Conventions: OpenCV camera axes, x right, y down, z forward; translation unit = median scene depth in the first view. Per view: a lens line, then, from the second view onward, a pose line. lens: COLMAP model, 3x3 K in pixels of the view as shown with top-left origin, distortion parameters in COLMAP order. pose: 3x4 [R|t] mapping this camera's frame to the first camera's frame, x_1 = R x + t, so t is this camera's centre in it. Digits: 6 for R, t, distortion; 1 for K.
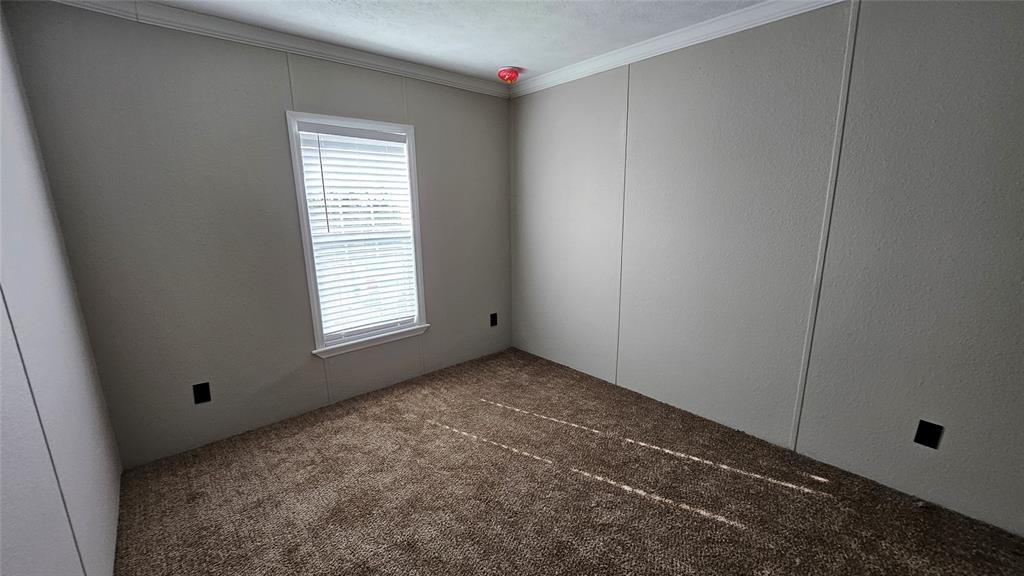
lens RADIAL K [[404.5, 0, 513.9], [0, 404.5, 292.1], [0, 0, 1]] dist [-0.006409, -0.000120]
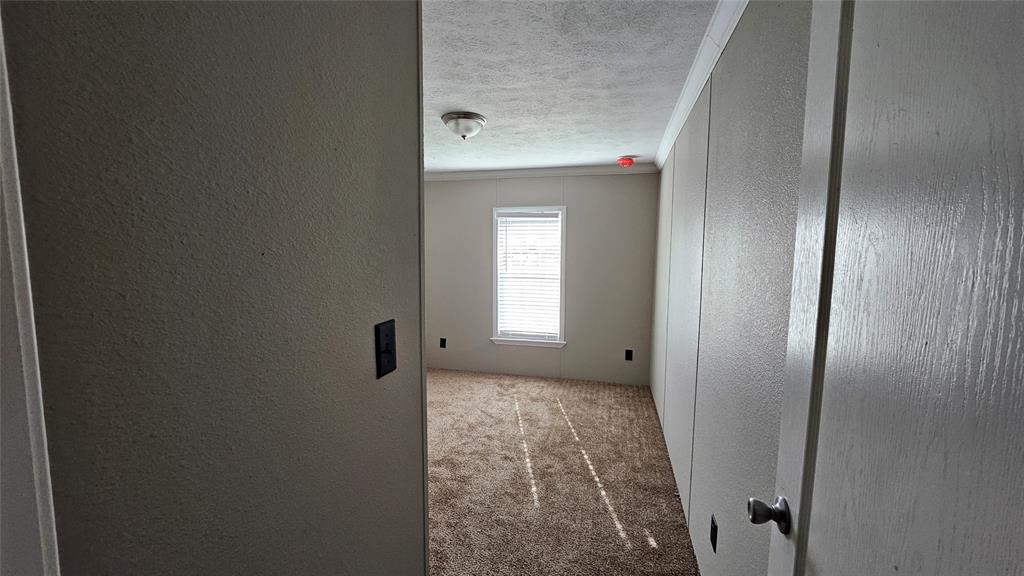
lens RADIAL K [[404.5, 0, 513.9], [0, 404.5, 292.1], [0, 0, 1]] dist [-0.006409, -0.000120]
pose [[0.554003, 0.091163, -0.827508, 0.944579], [-0.190319, 0.981533, -0.019284, -0.032644], [0.810468, 0.168174, 0.561123, 0.058287]]
